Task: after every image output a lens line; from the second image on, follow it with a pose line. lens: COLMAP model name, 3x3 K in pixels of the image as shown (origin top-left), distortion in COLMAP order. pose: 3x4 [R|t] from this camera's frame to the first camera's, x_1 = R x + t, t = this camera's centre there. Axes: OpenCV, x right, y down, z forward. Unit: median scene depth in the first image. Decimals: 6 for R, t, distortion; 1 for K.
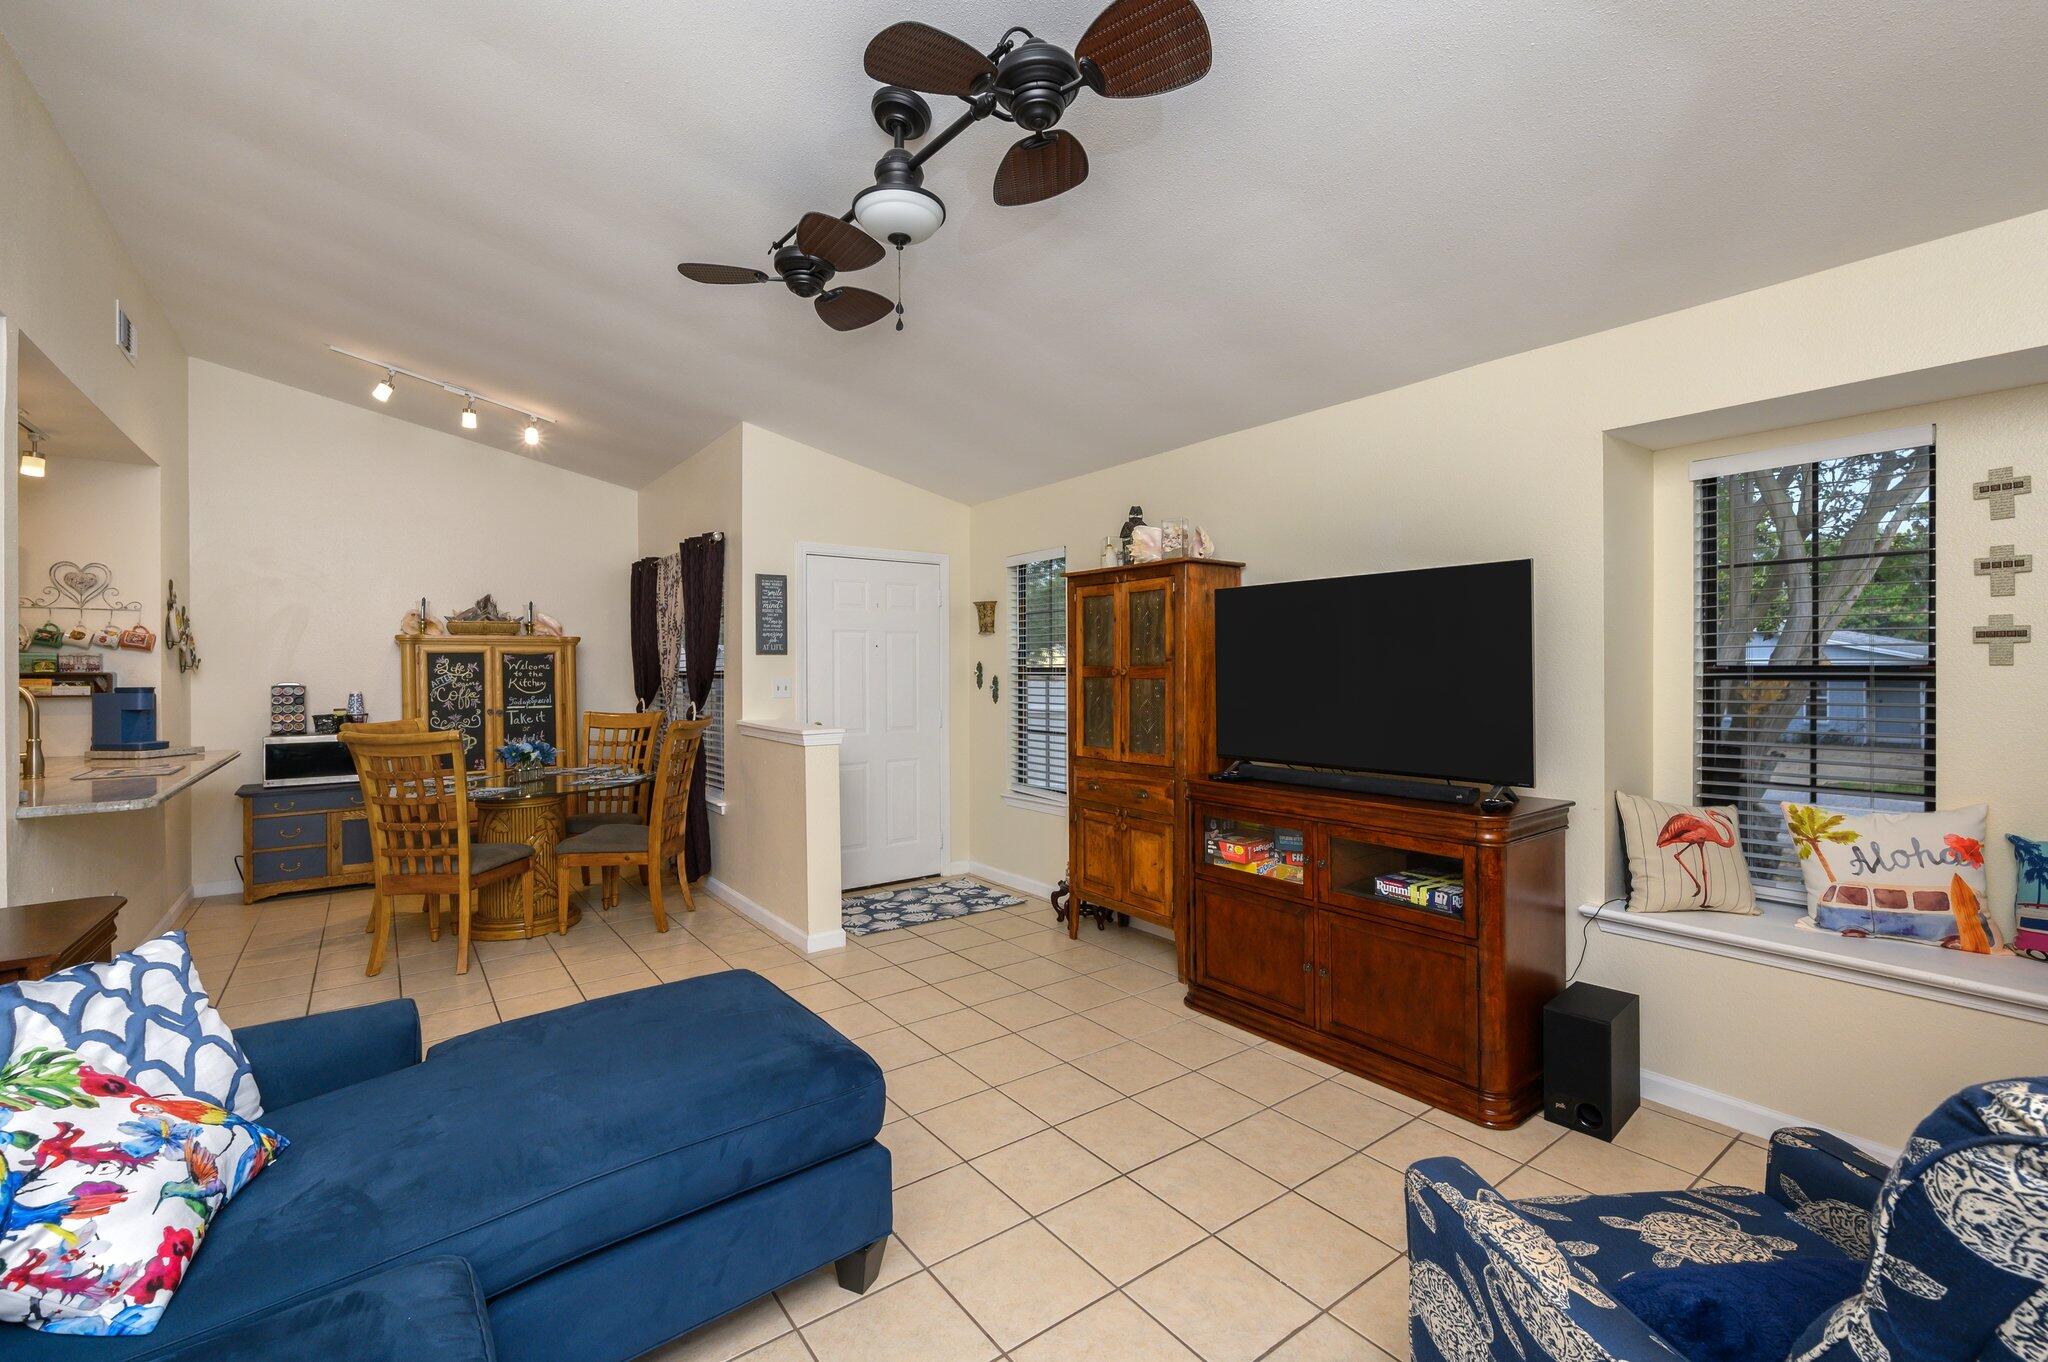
lens RADIAL K [[873.2, 0, 1017.6], [0, 873.2, 668.6], [0, 0, 1]] dist [0.001105, 0.000026]
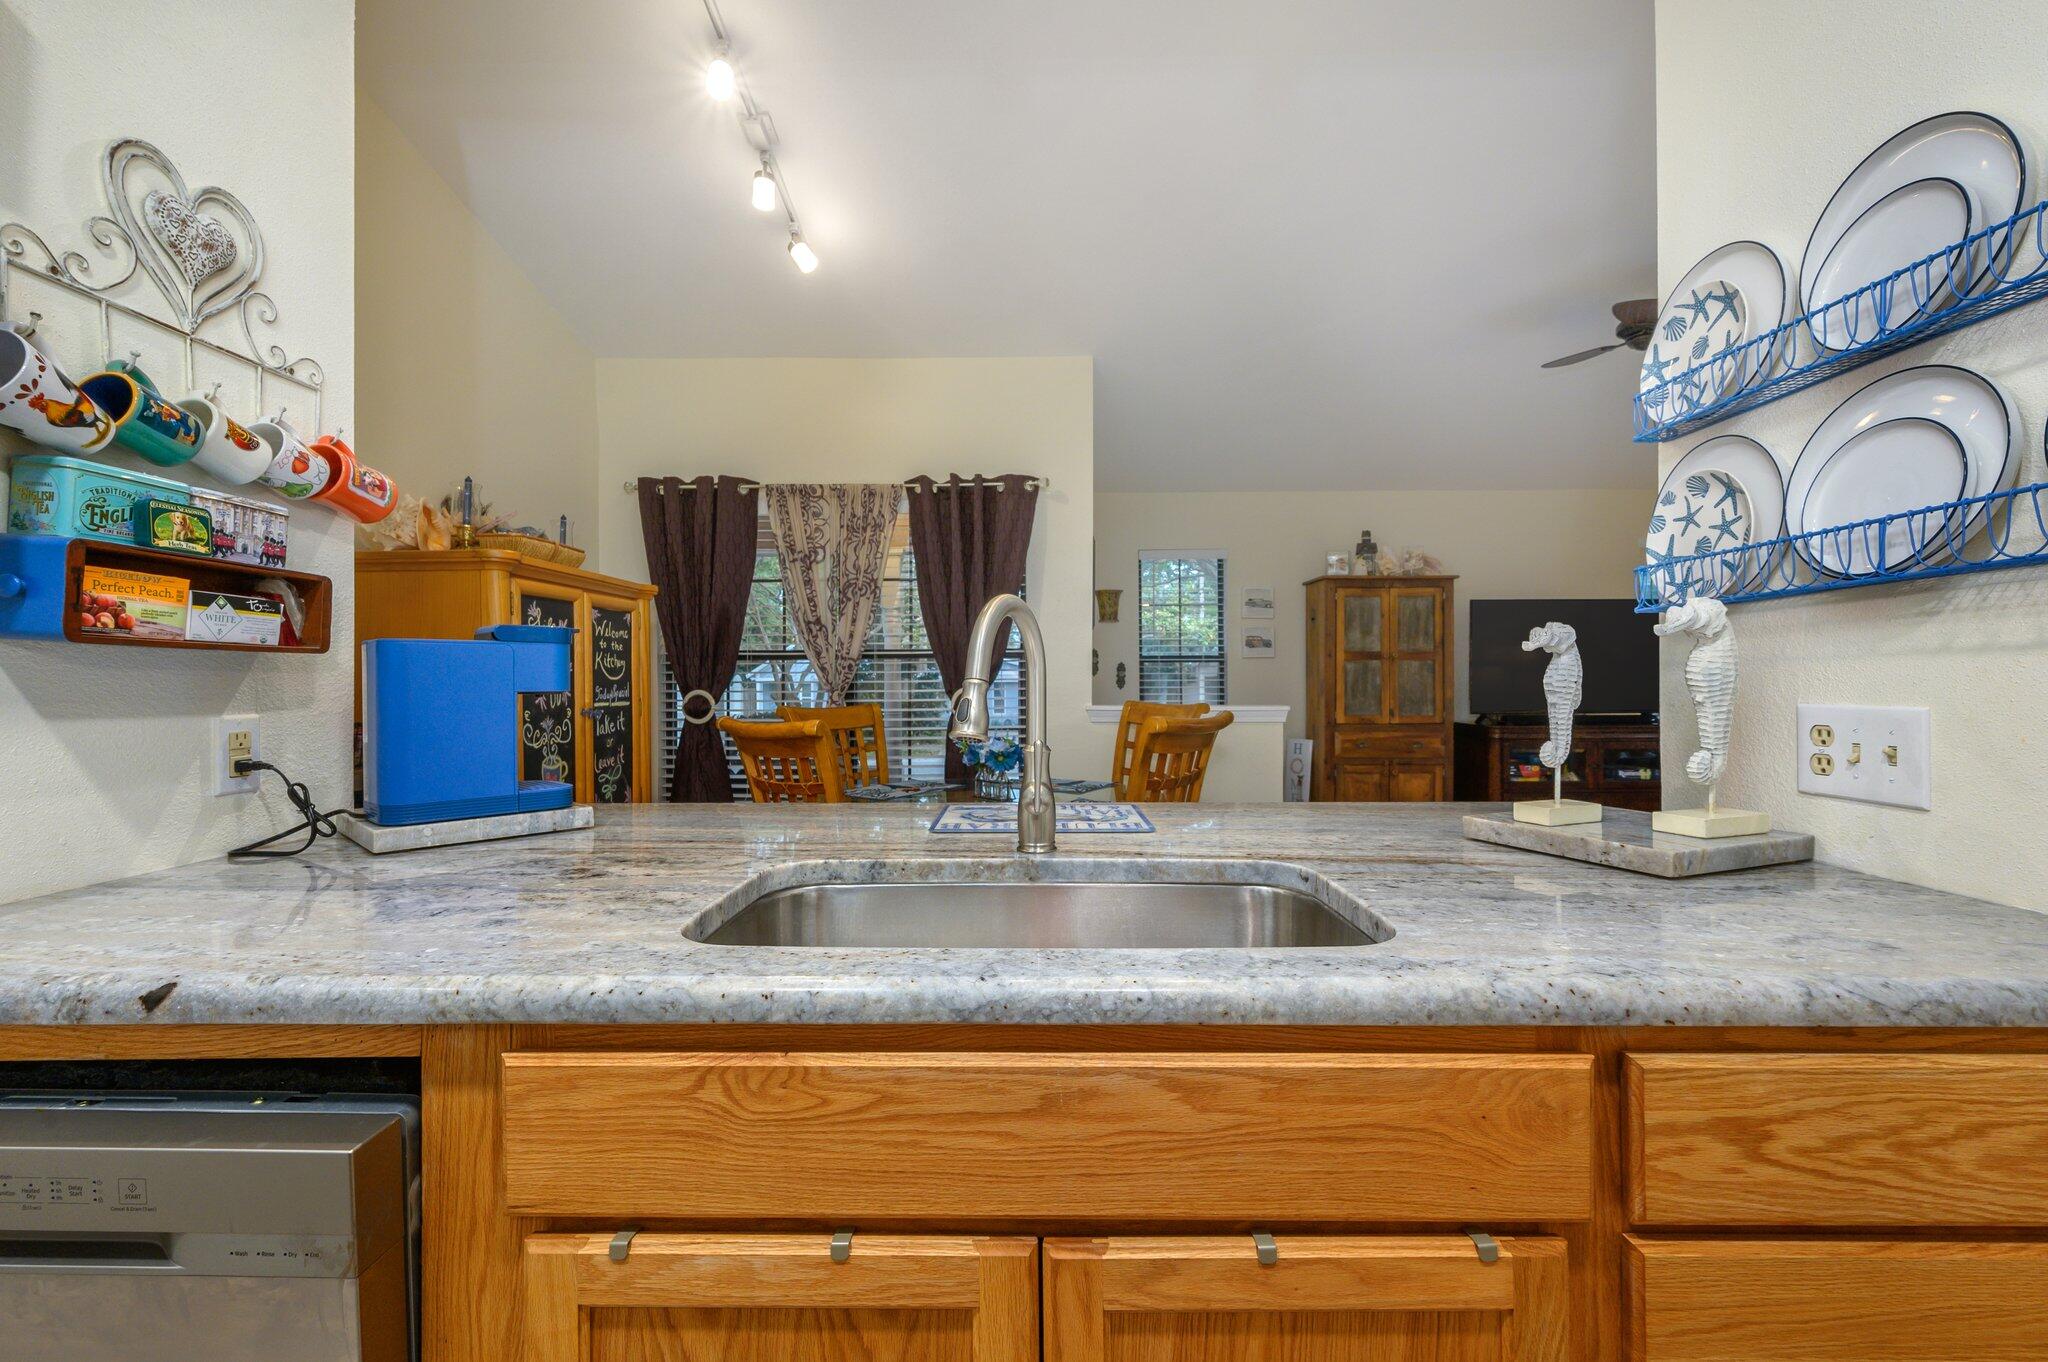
lens RADIAL K [[832.5, 0, 1031.9], [0, 832.5, 668.5], [0, 0, 1]] dist [-0.001046, 0.000168]
pose [[0.600838, 0.014106, 0.799246, -0.912194], [0.001152, 0.999828, -0.018512, 0.034704], [-0.799370, 0.012043, 0.600719, 0.510545]]
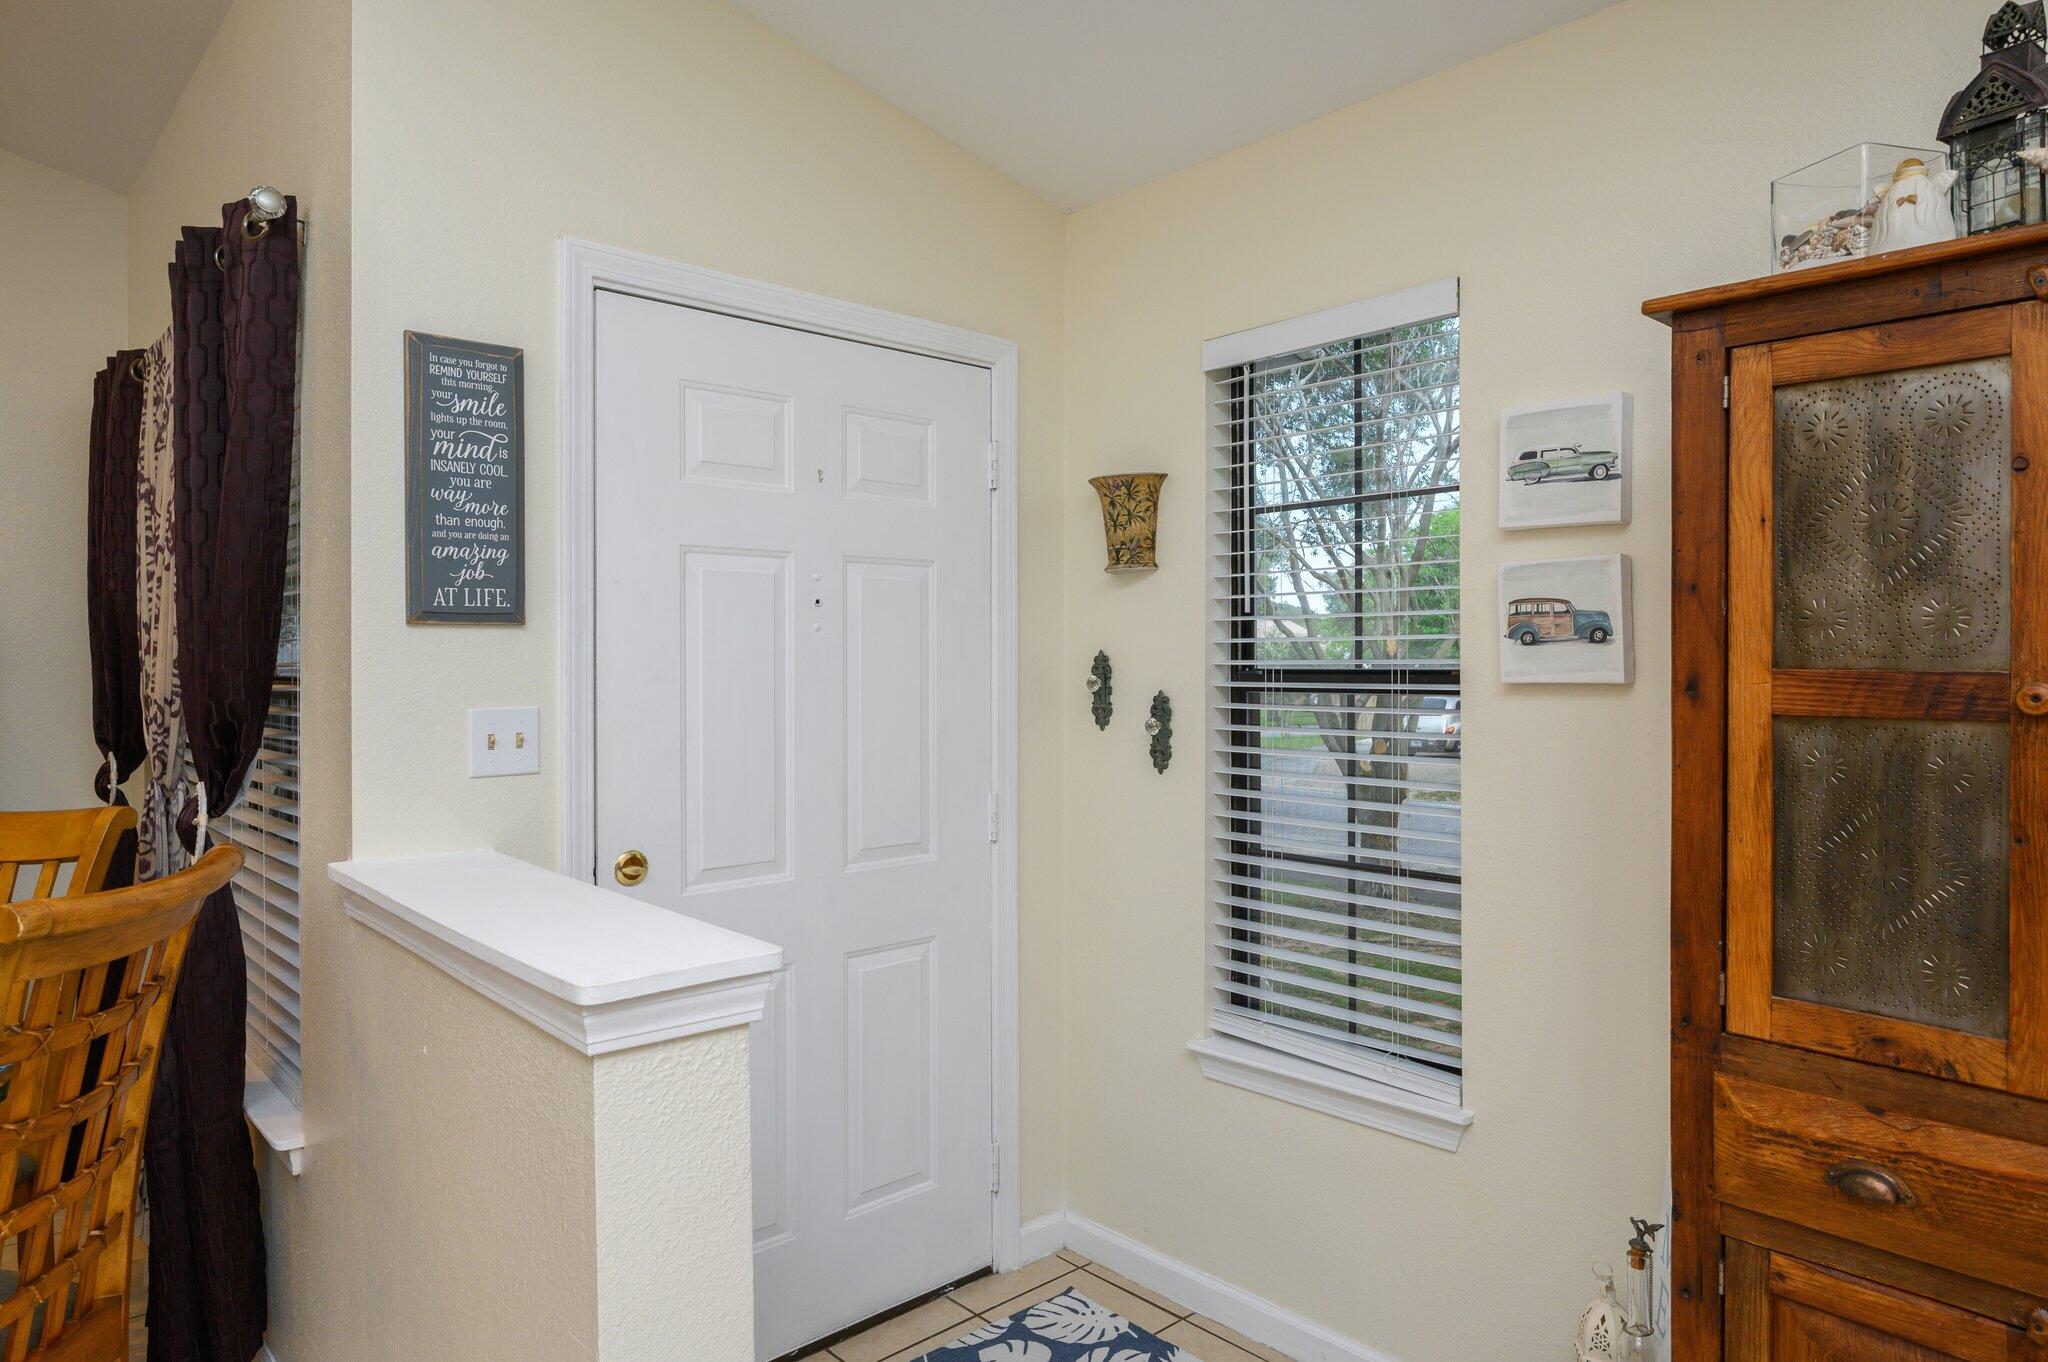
lens RADIAL K [[1251.2, 0, 1027.9], [0, 1251.2, 666.6], [0, 0, 1]] dist [-0.004380, 0.000332]
pose [[0.994267, 0.001217, 0.106923, -0.134449], [-0.001578, 0.999993, 0.003294, -0.003624], [-0.106918, -0.003444, 0.994262, 0.538772]]
